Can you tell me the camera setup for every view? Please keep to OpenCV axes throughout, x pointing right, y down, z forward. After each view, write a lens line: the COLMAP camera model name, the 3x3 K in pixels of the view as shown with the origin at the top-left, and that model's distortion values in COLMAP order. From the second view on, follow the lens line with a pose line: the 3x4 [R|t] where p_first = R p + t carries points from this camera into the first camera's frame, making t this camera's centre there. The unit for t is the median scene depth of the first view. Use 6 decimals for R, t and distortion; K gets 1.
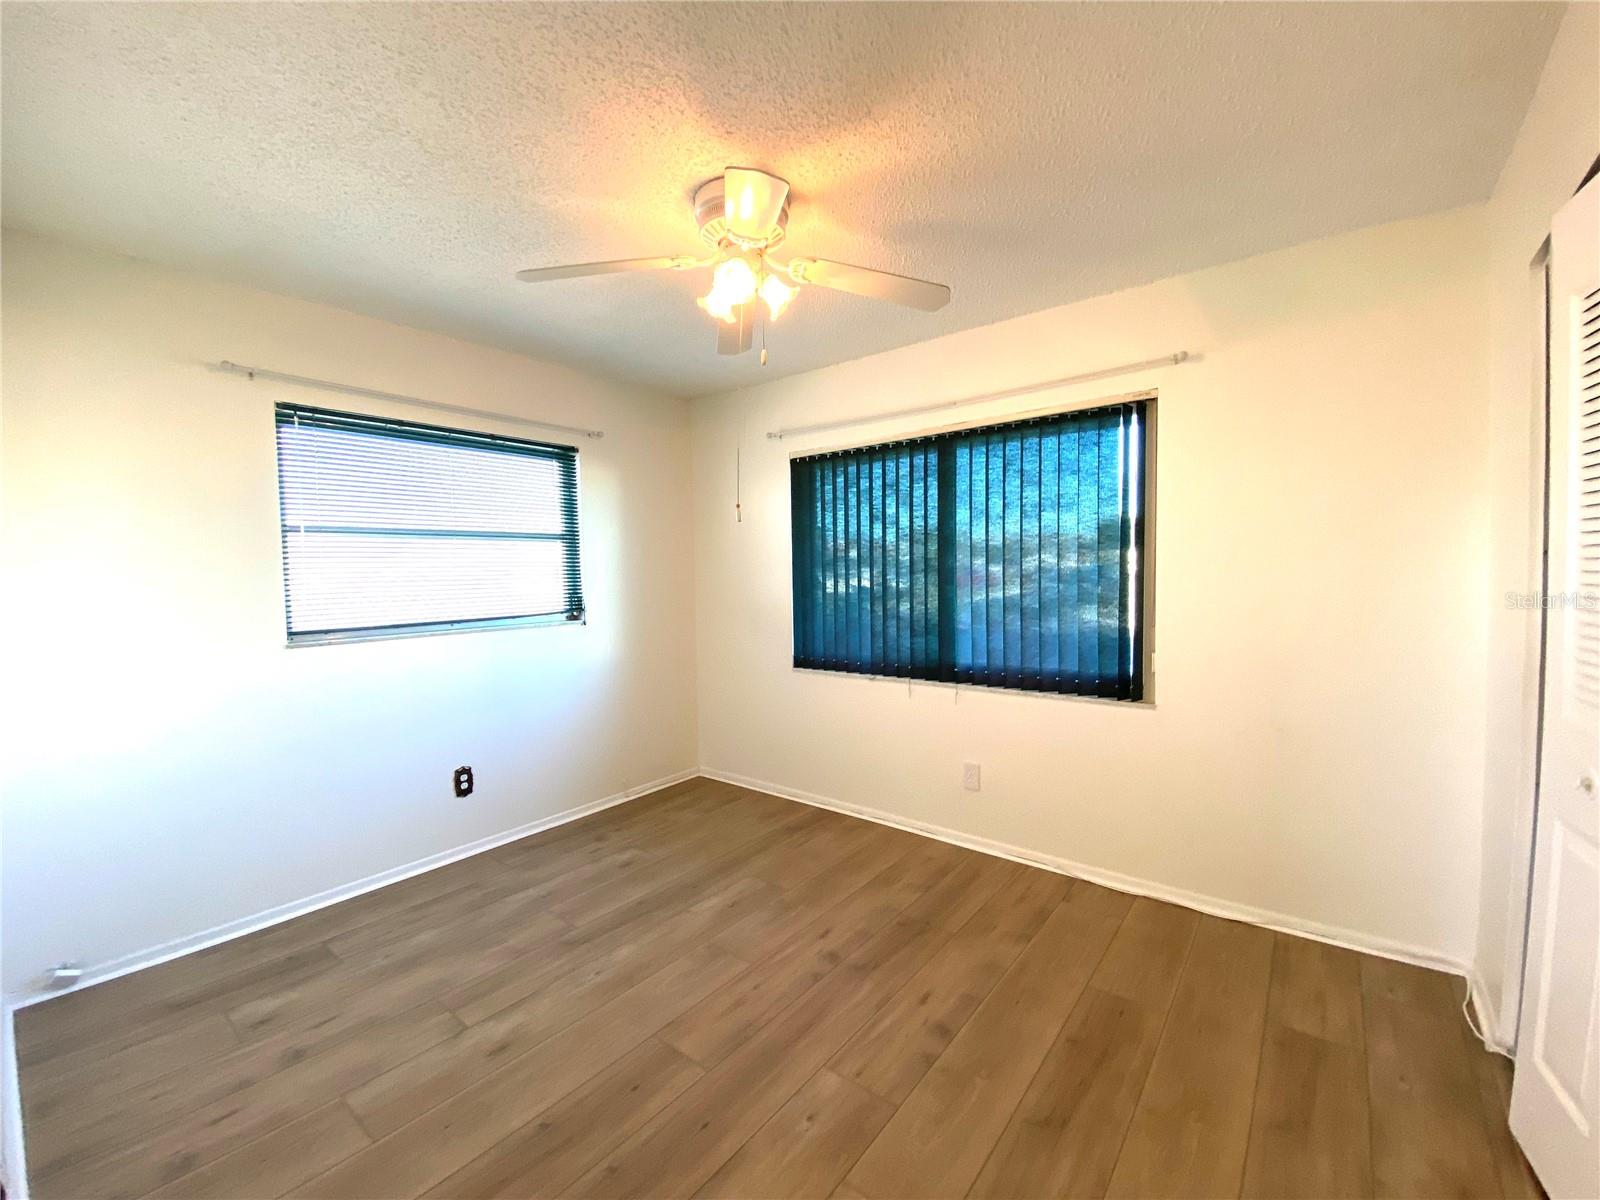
lens RADIAL K [[652.1, 0, 802.1], [0, 652.1, 592.3], [0, 0, 1]] dist [0.032588, -0.022131]
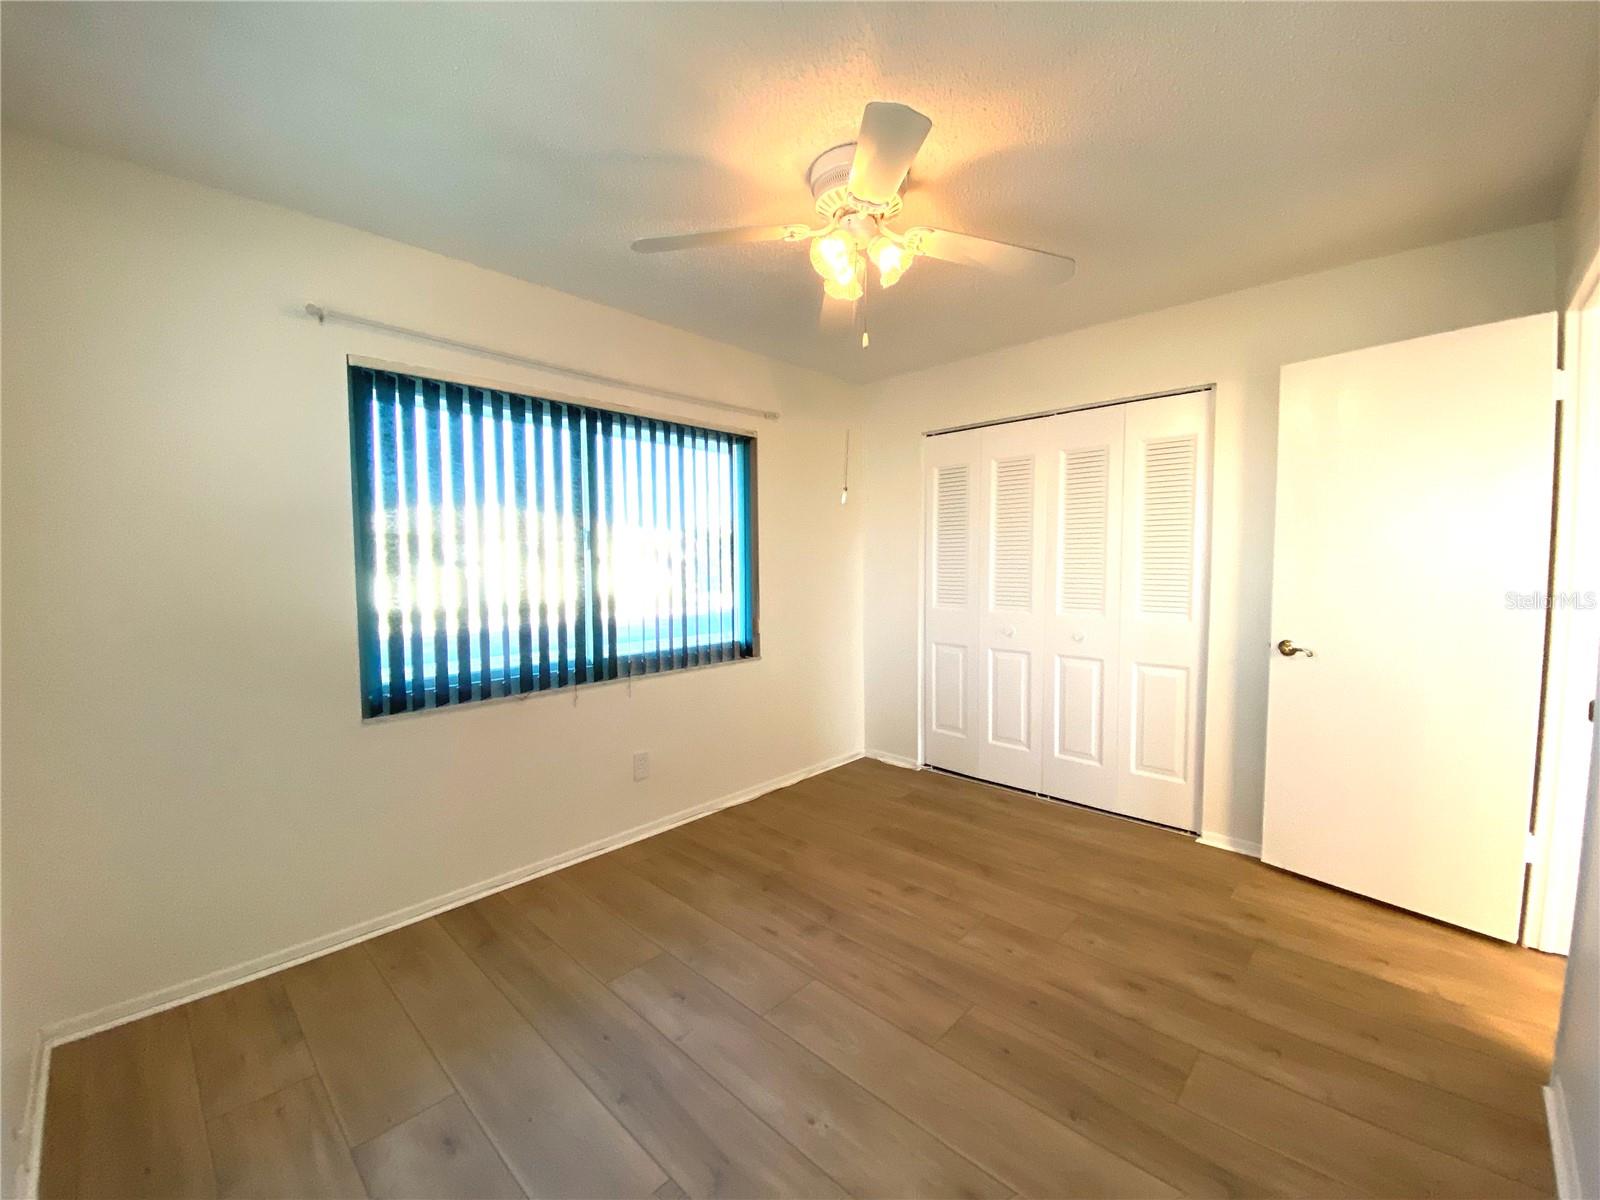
lens RADIAL K [[652.1, 0, 802.1], [0, 652.1, 592.3], [0, 0, 1]] dist [0.032588, -0.022131]
pose [[0.091697, -0.034388, 0.995193, -0.891208], [0.041188, 0.998679, 0.030714, -0.004817], [-0.994935, 0.038174, 0.092992, 0.831476]]
